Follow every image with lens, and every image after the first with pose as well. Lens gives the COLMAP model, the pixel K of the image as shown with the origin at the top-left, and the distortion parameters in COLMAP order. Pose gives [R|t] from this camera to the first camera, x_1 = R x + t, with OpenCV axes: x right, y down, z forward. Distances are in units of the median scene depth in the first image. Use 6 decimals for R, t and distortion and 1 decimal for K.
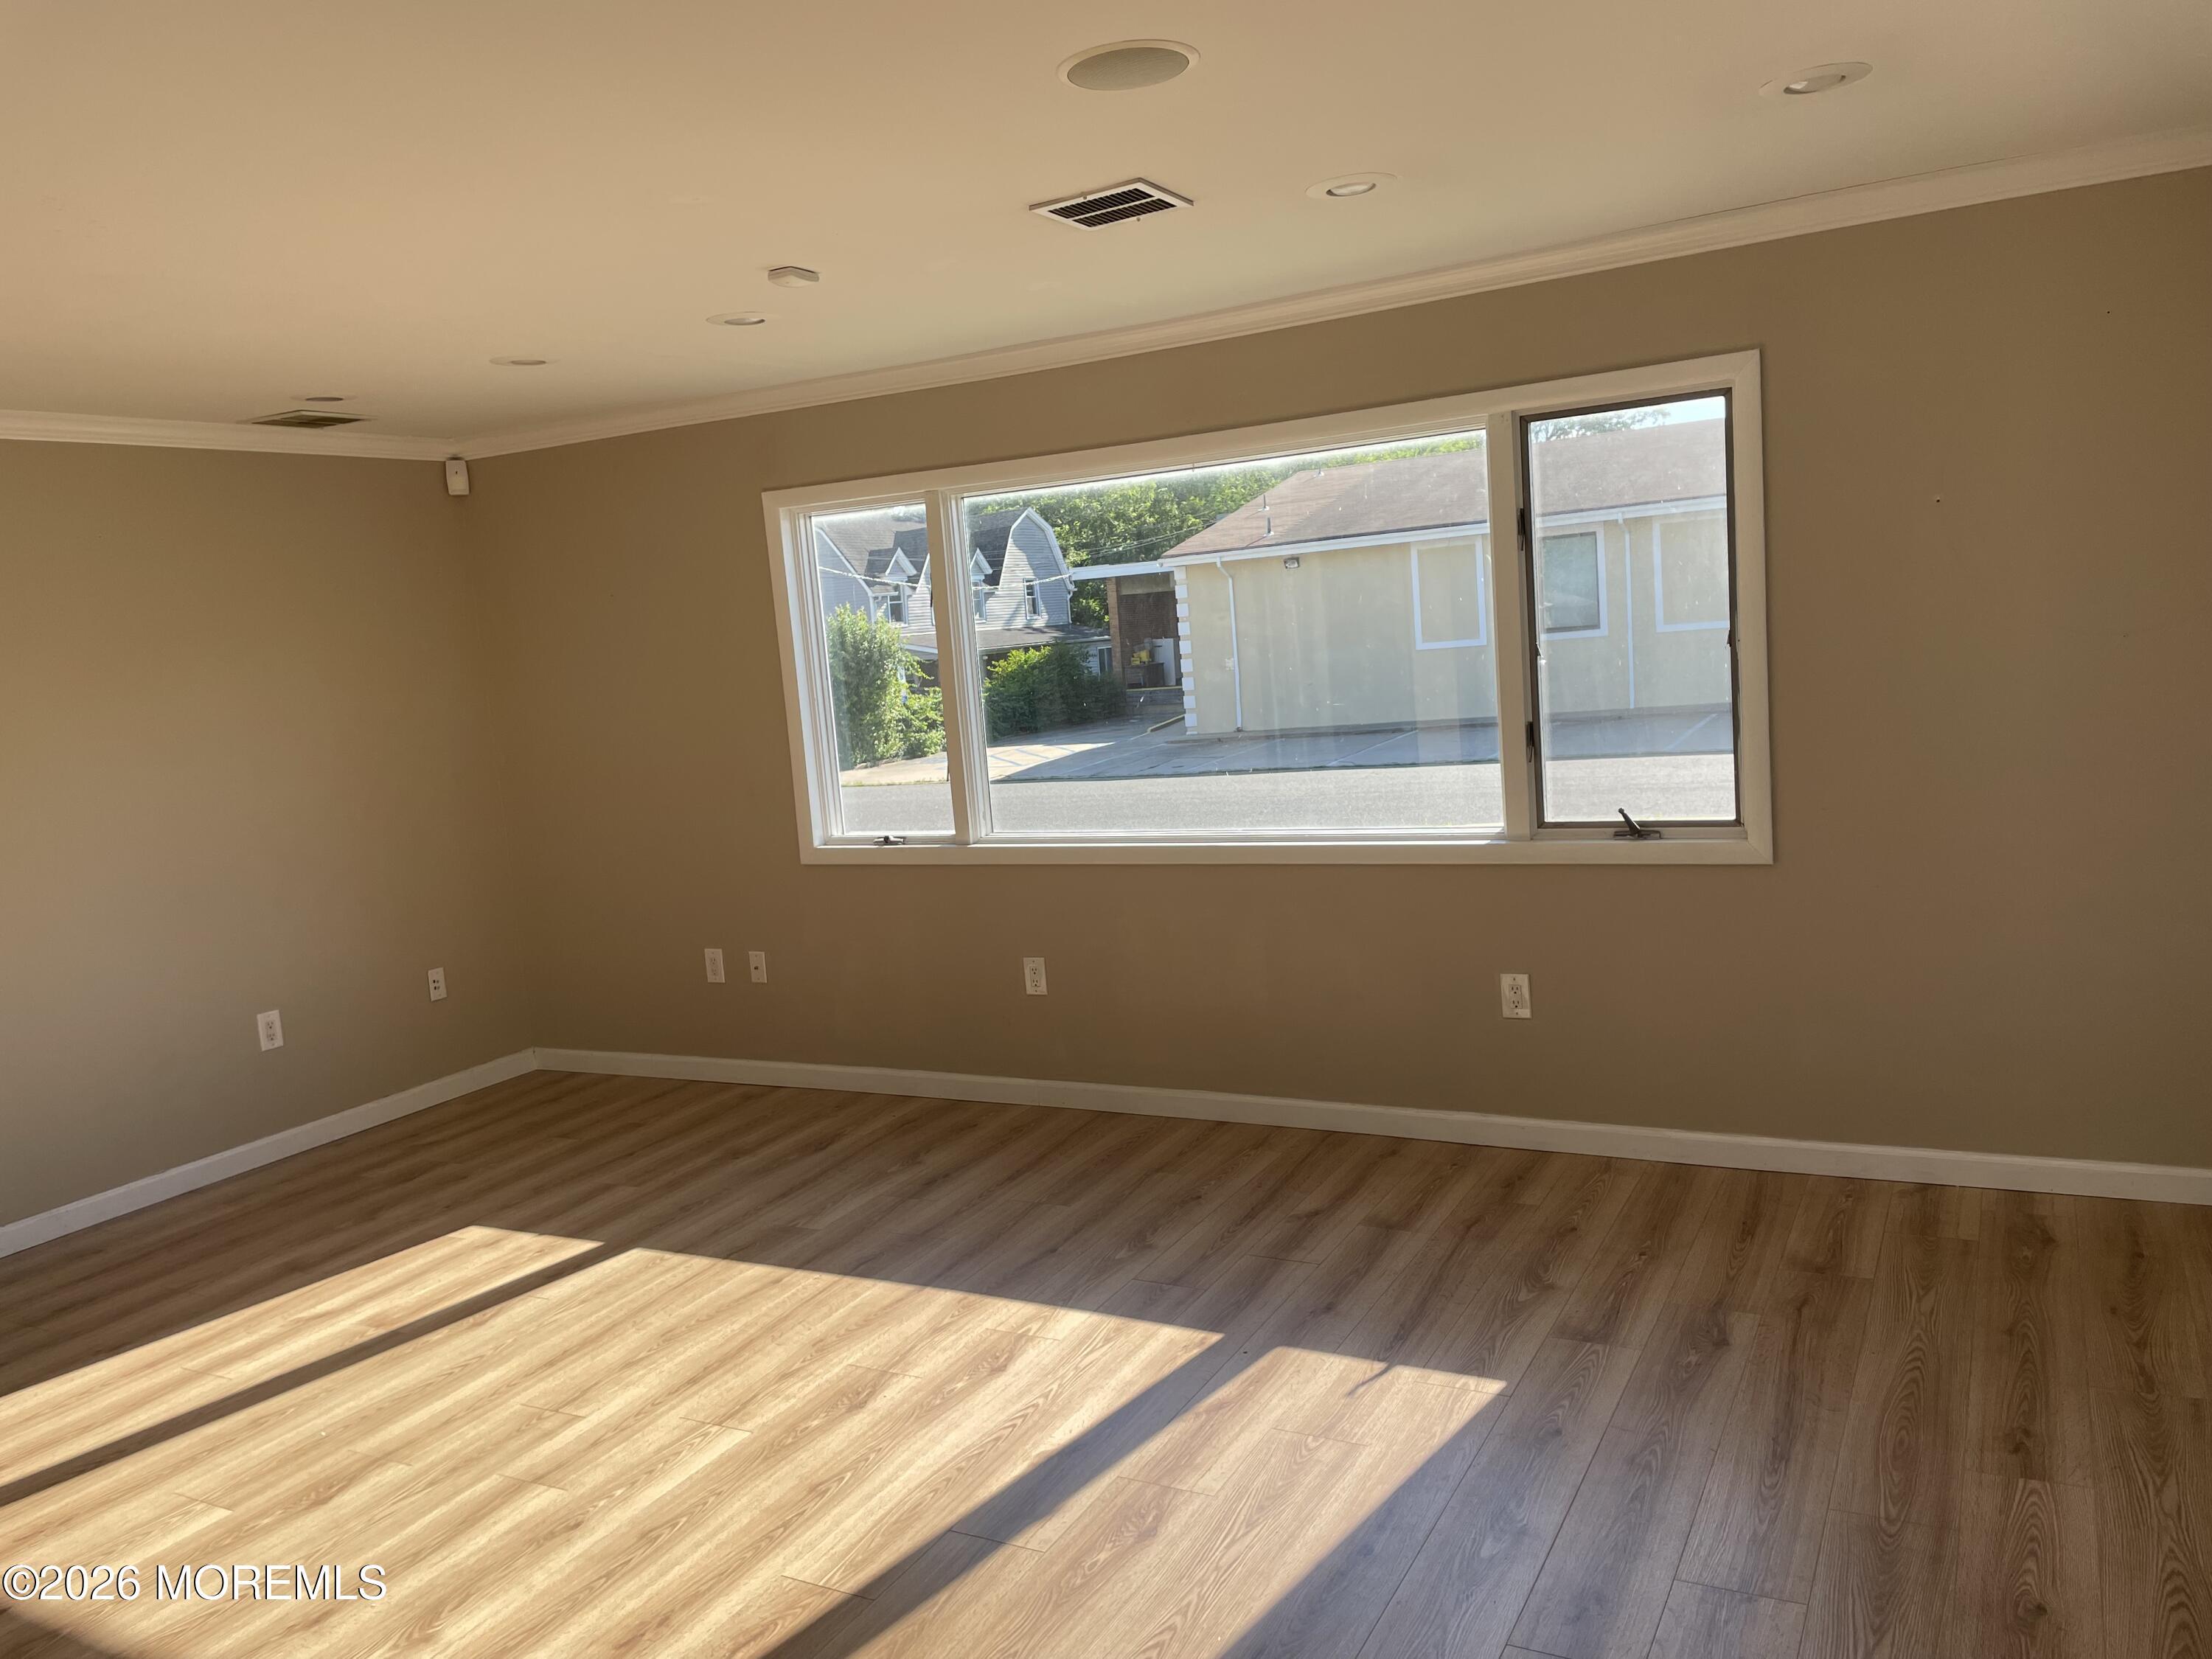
lens RADIAL K [[1648.2, 0, 1106.0], [0, 1648.2, 829.5], [0, 0, 1]] dist [0.099023, -0.146009]
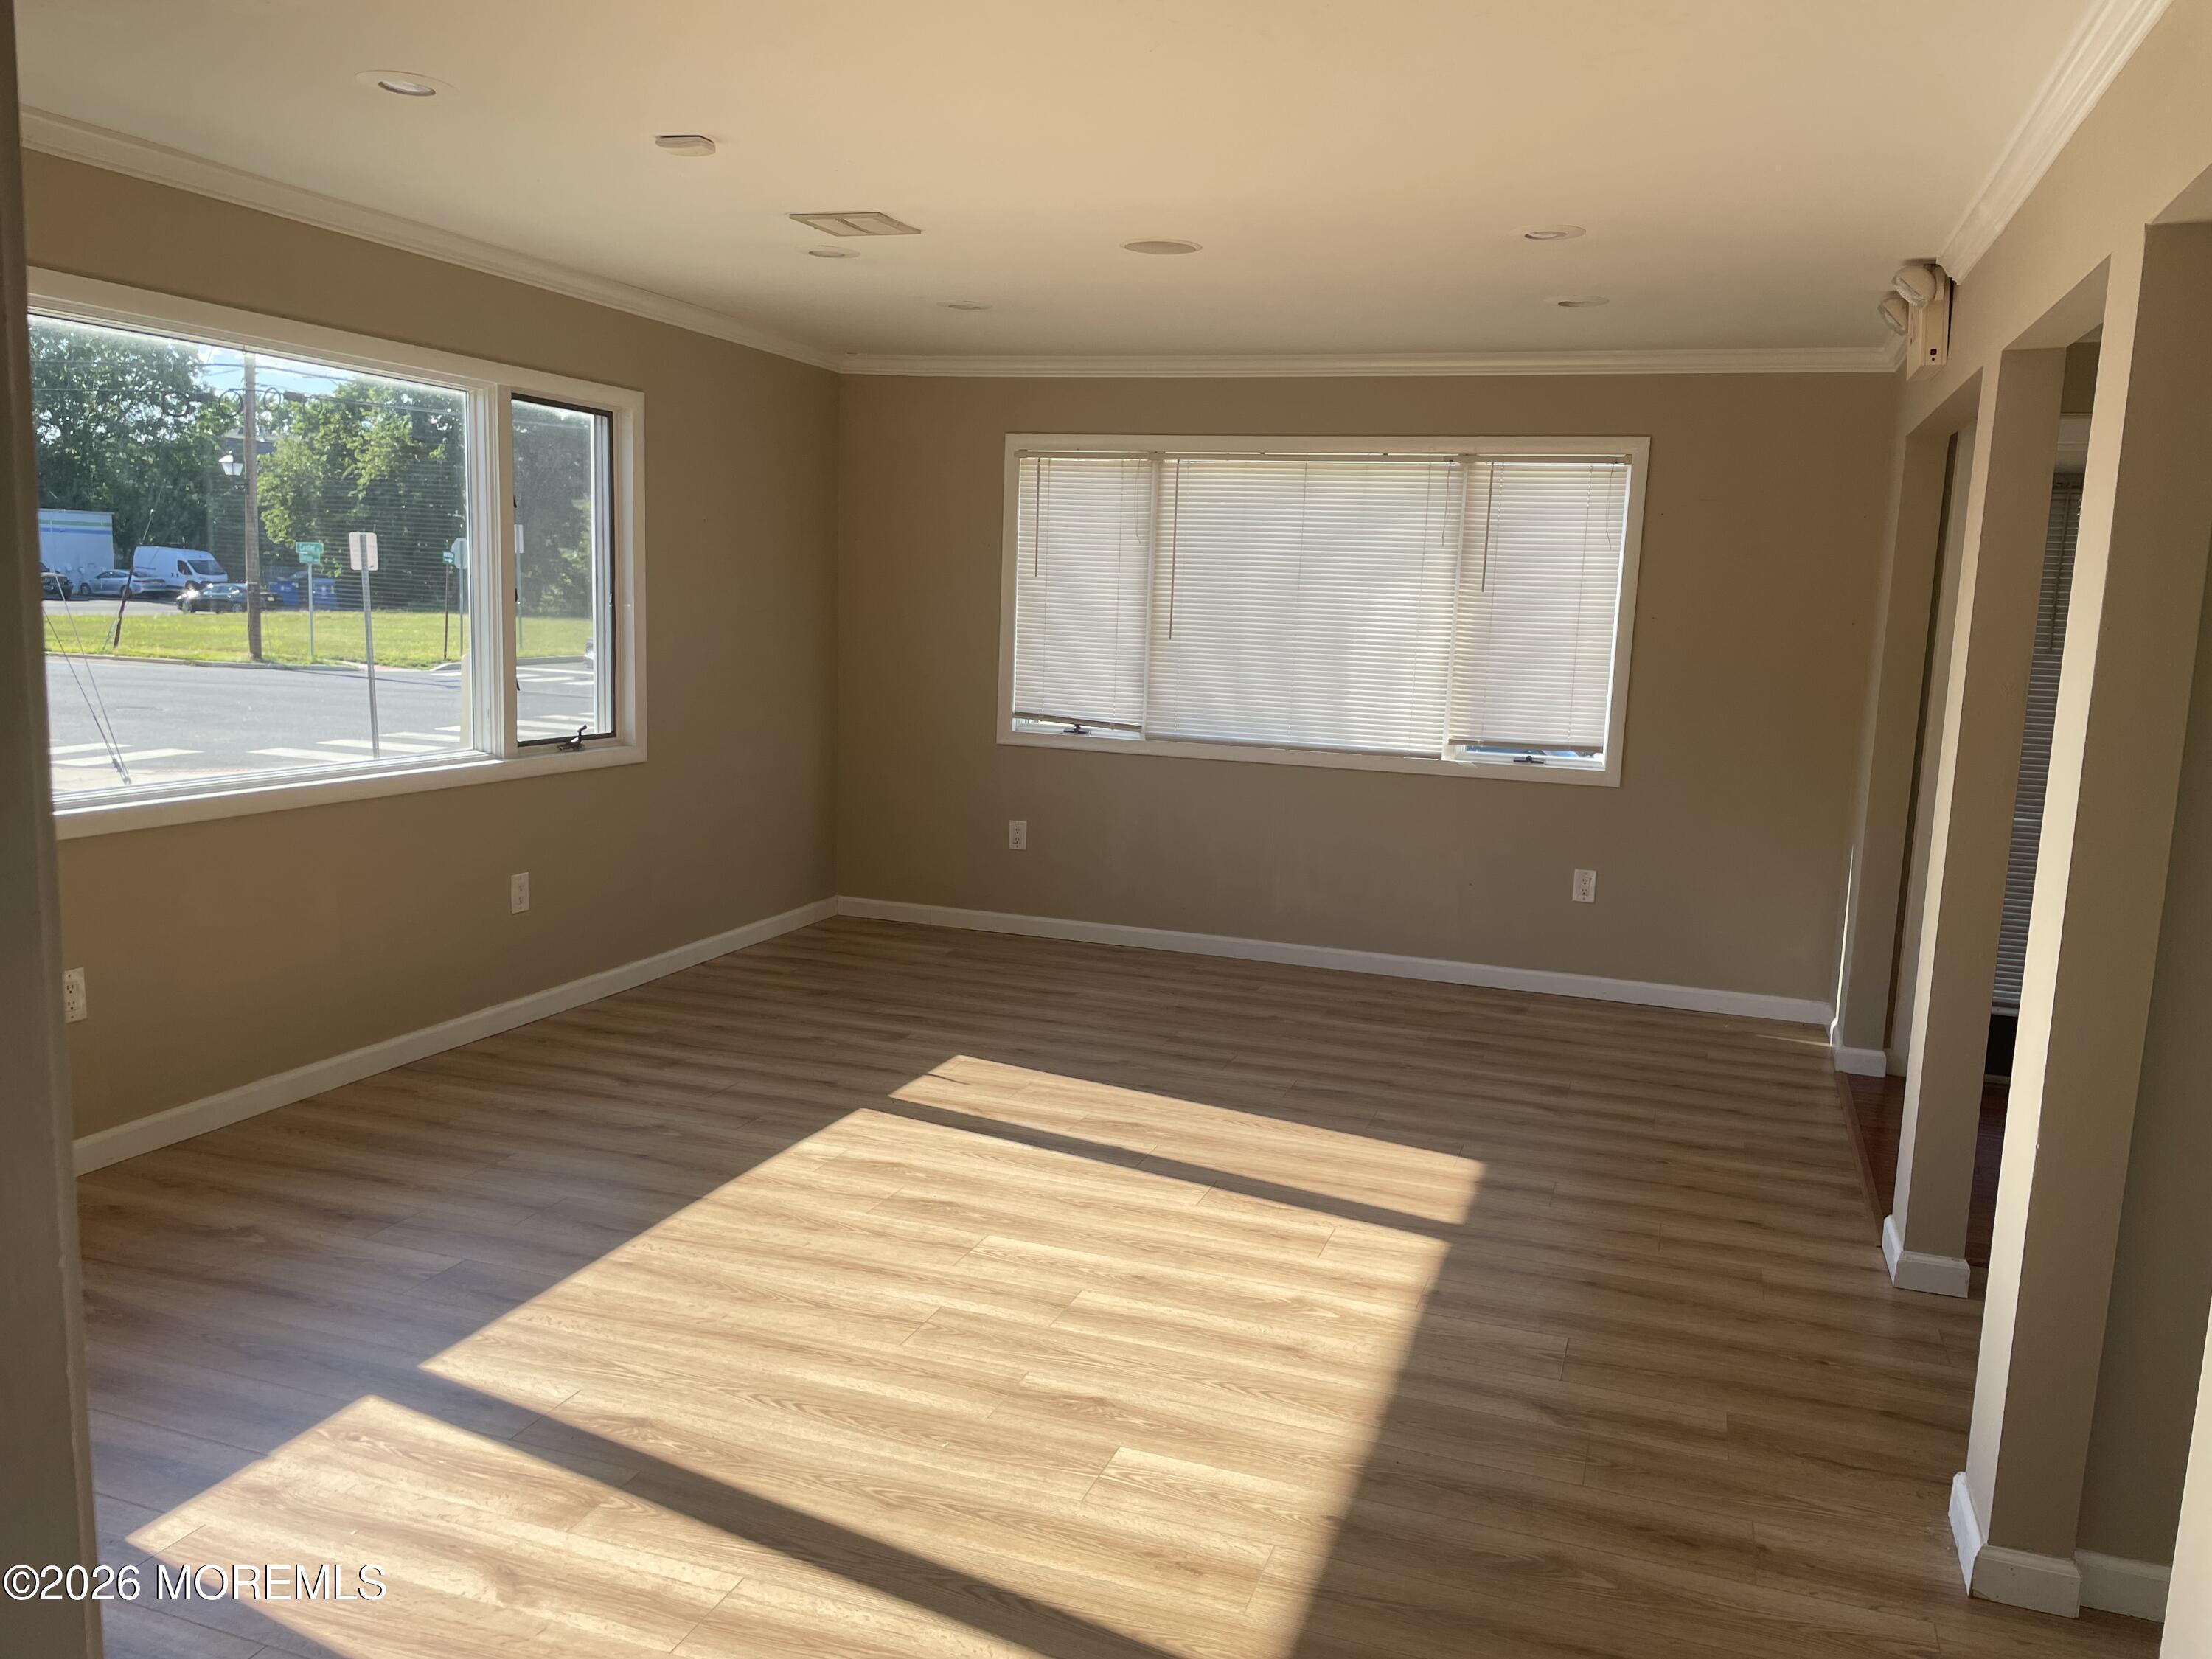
lens RADIAL K [[1648.2, 0, 1106.0], [0, 1648.2, 829.5], [0, 0, 1]] dist [0.099023, -0.146009]
pose [[-0.148887, -0.073572, 0.986113, -1.225822], [0.089398, 0.992143, 0.087520, -0.011732], [-0.984805, 0.101187, -0.141140, 0.962966]]
